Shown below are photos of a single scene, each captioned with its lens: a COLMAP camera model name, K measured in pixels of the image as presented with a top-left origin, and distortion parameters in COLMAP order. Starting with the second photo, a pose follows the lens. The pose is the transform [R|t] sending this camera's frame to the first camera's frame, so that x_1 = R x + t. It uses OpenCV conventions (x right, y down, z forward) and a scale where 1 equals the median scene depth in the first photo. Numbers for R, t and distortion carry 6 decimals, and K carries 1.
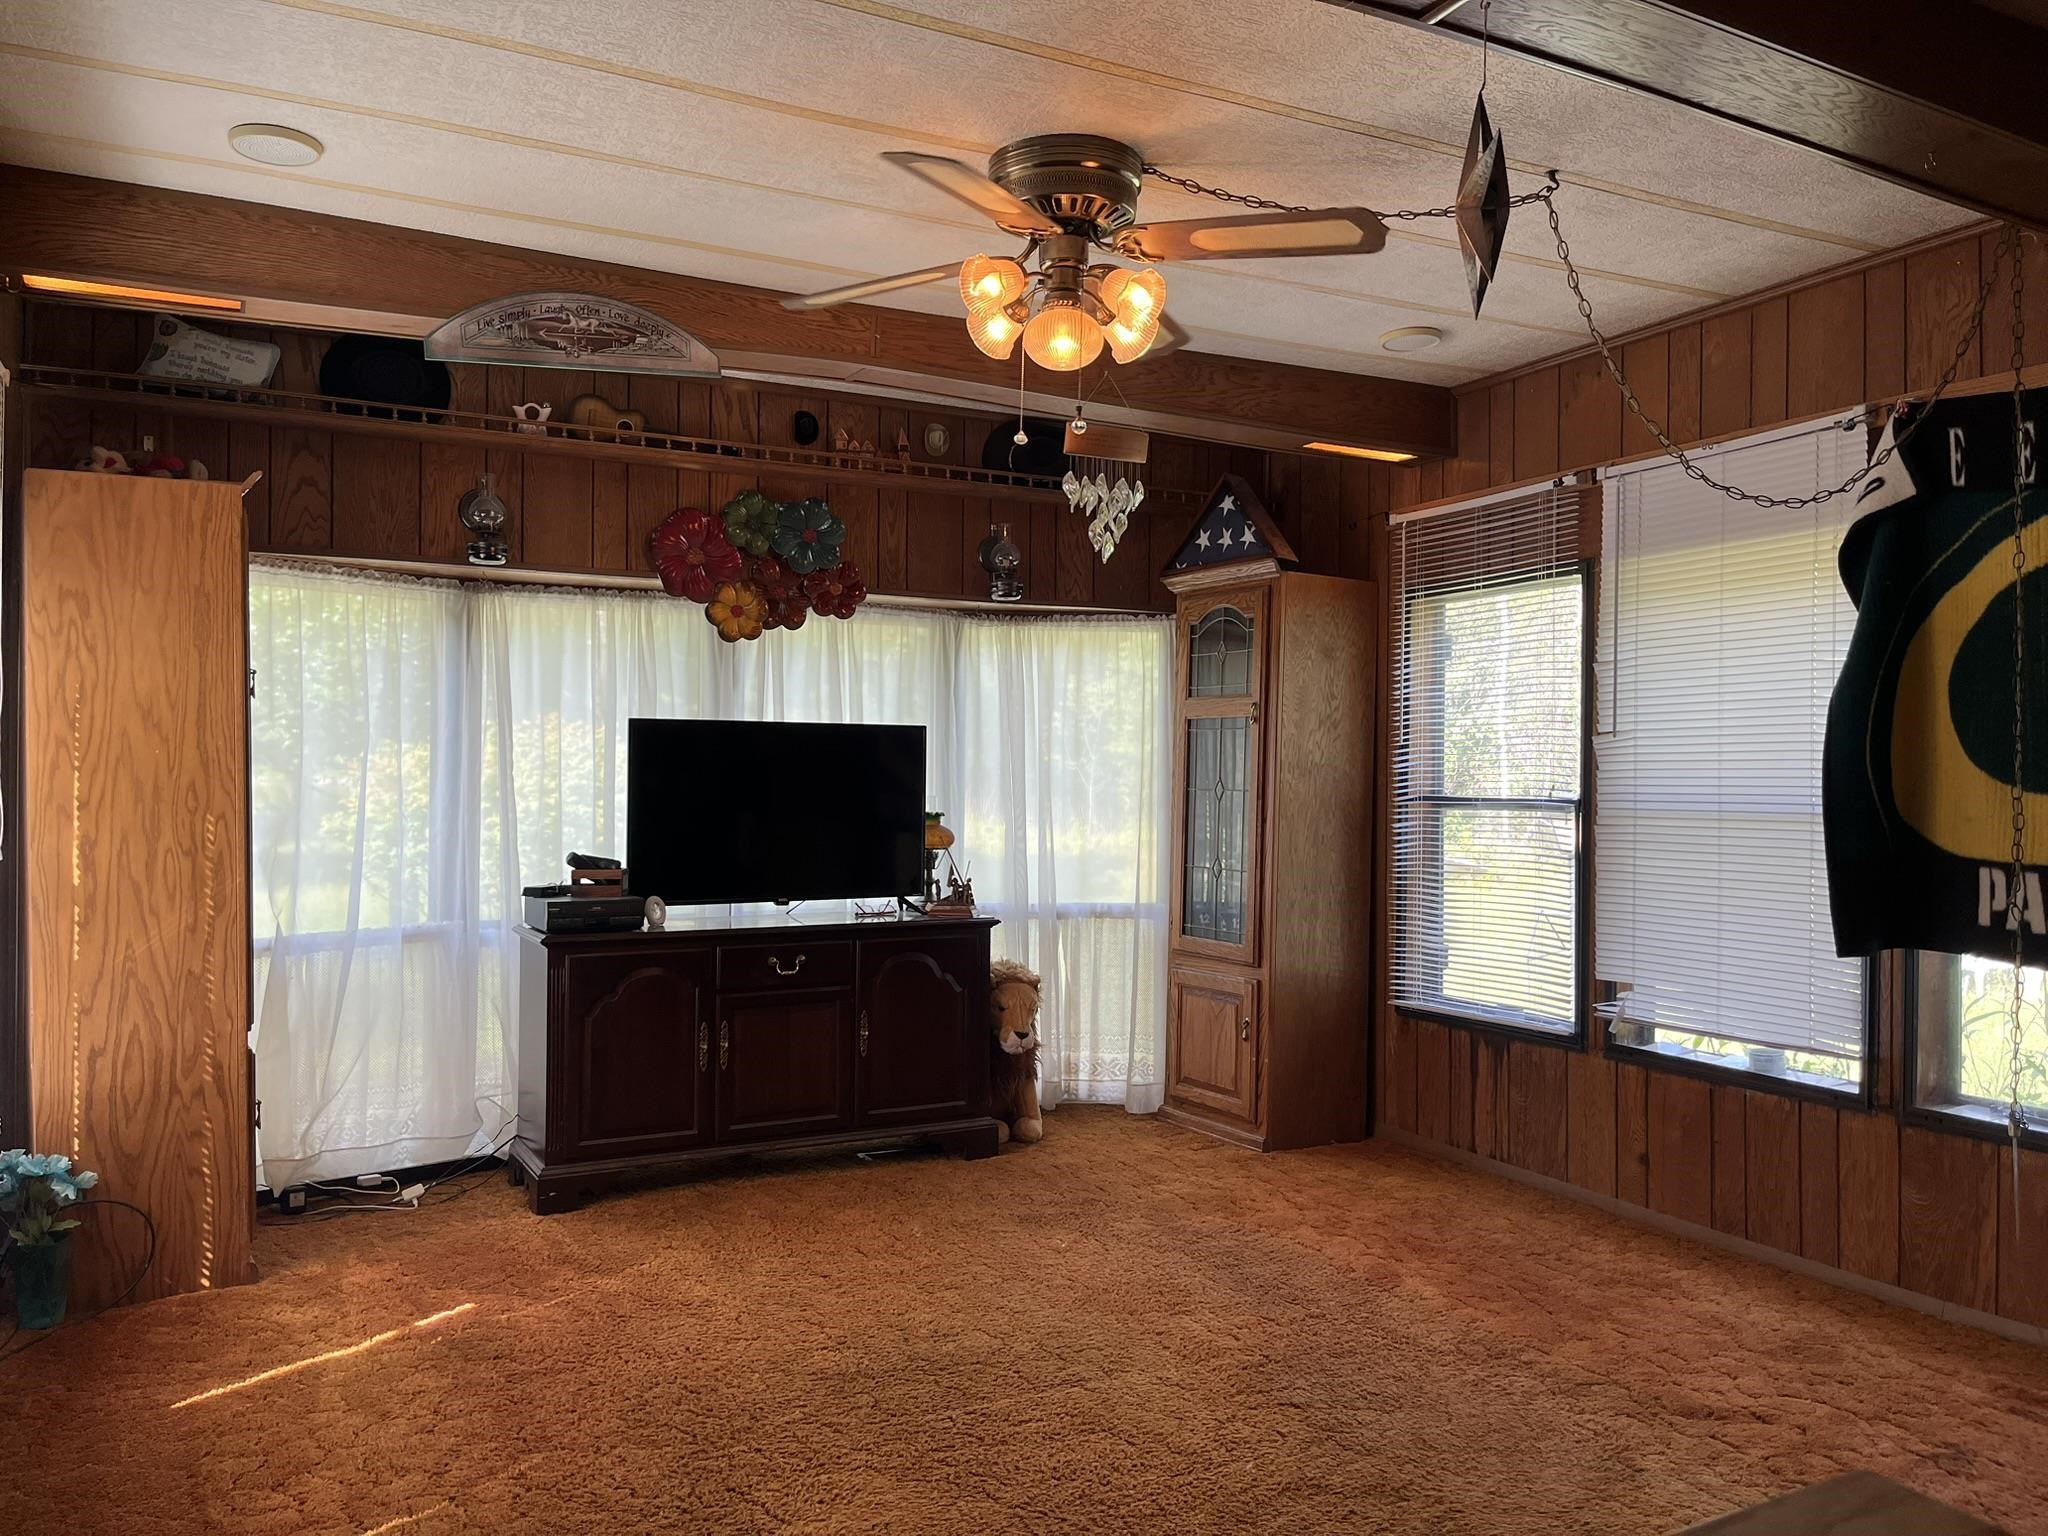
lens RADIAL K [[1553.5, 0, 1029.5], [0, 1553.5, 768.5], [0, 0, 1]] dist [0.062228, -0.066857]
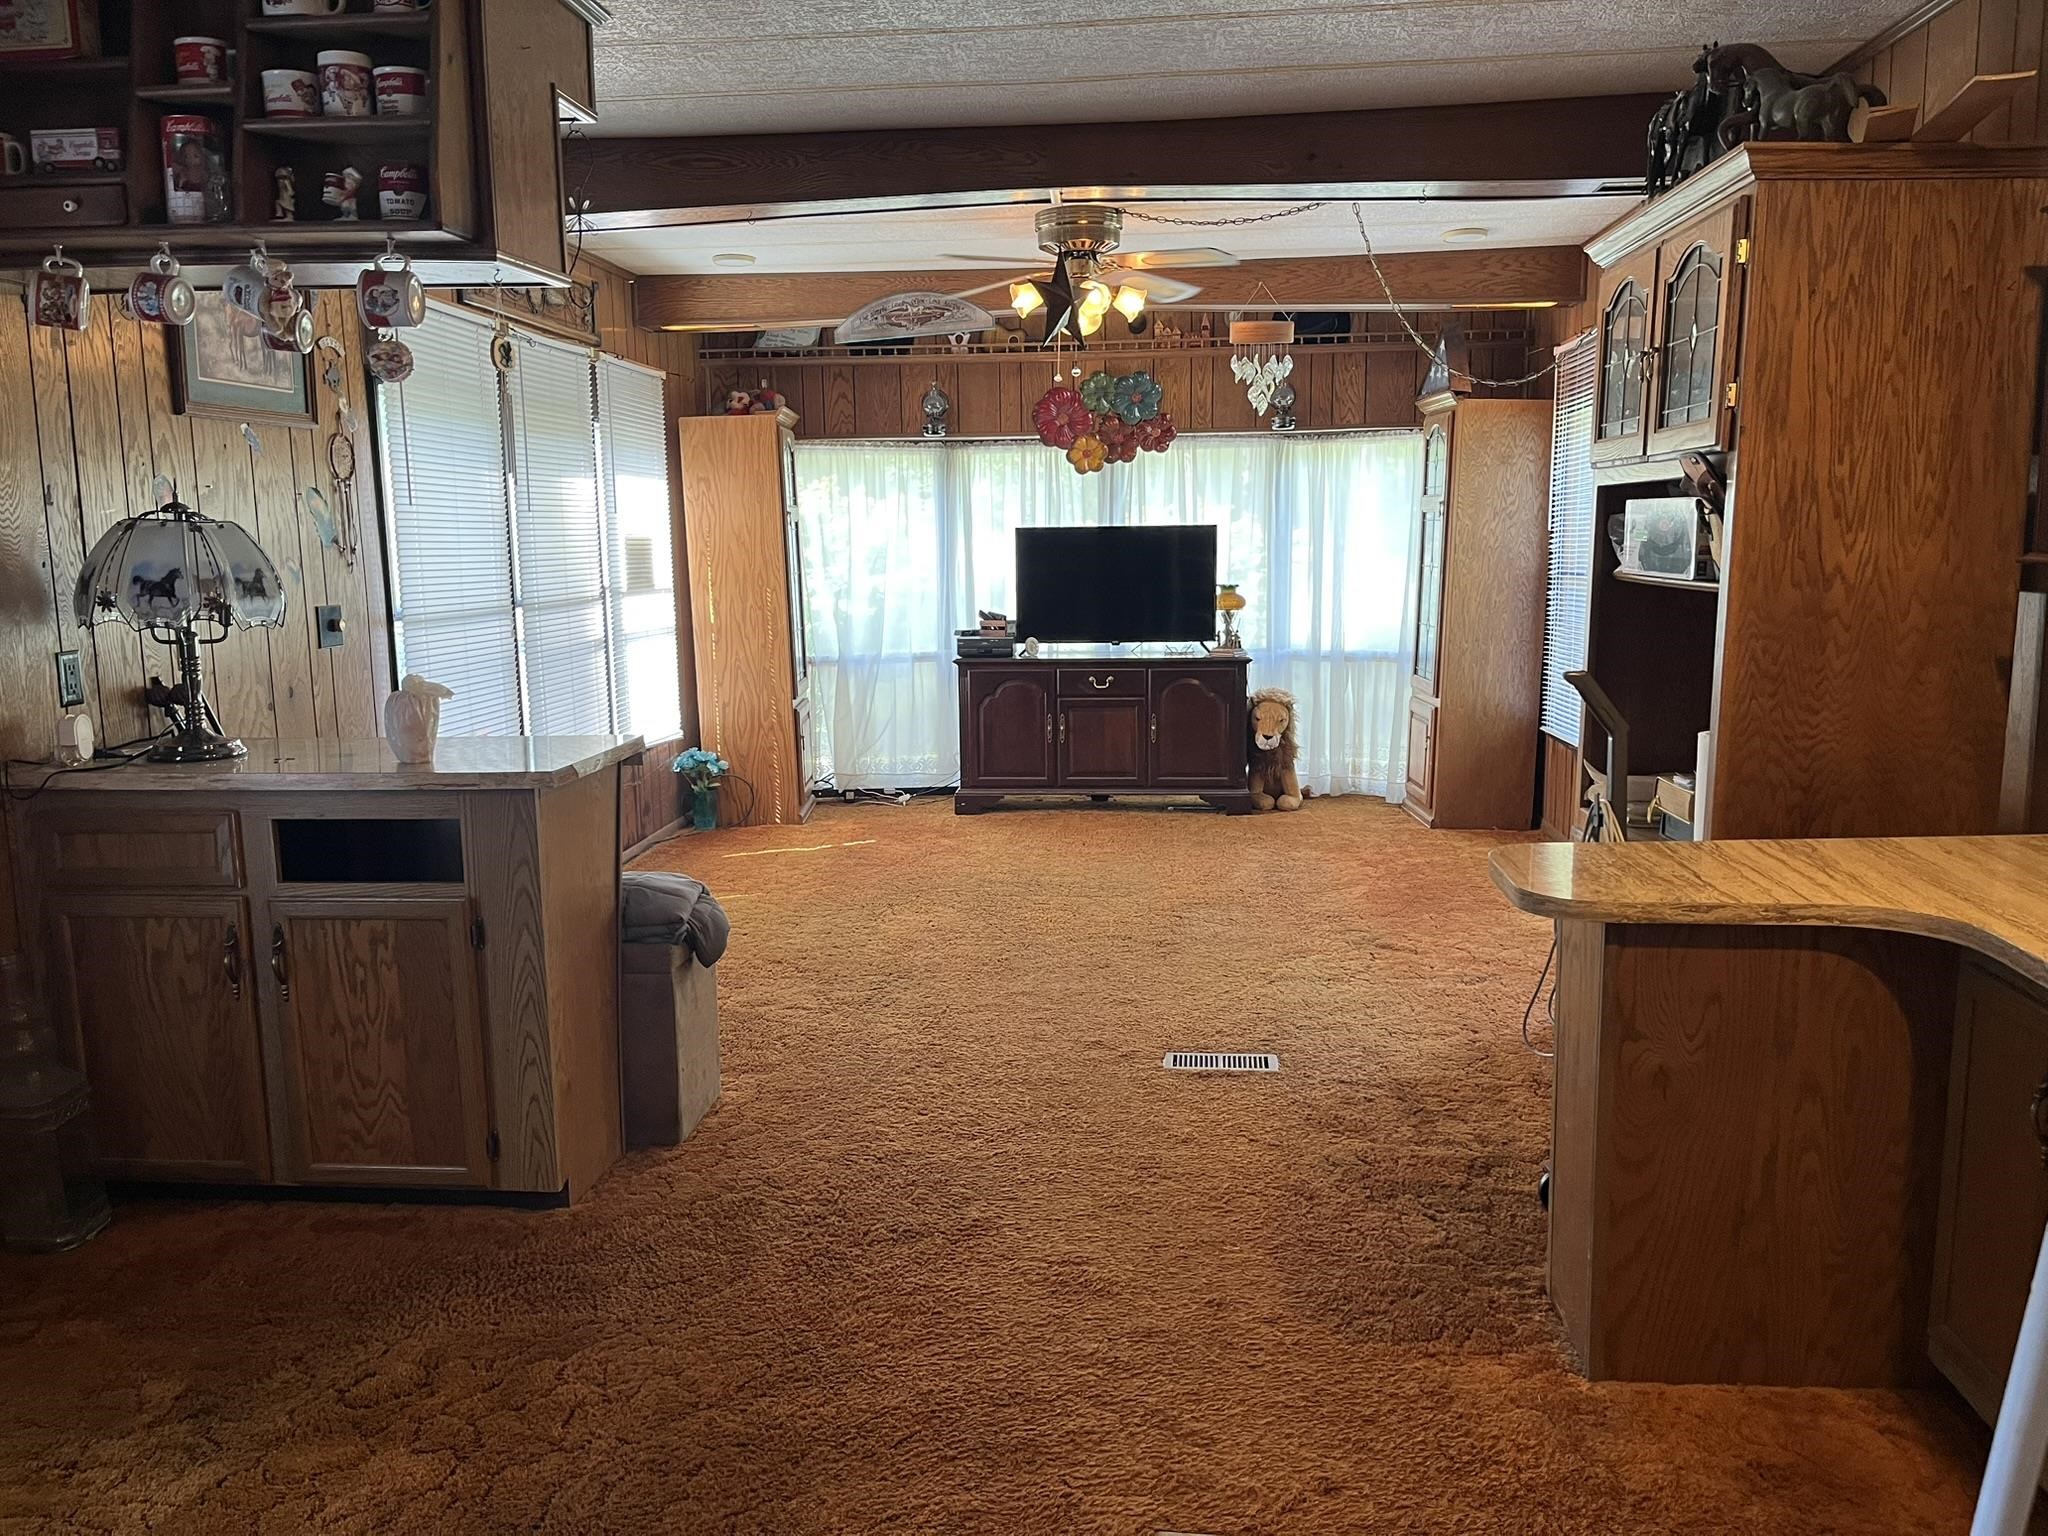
lens RADIAL K [[1553.5, 0, 1024.1], [0, 1553.5, 775.3], [0, 0, 1]] dist [0.062228, -0.066857]
pose [[0.841530, 0.066464, -0.536106, 0.631674], [0.020895, 0.987655, 0.155245, -0.027771], [0.539806, -0.141845, 0.829752, -0.373767]]
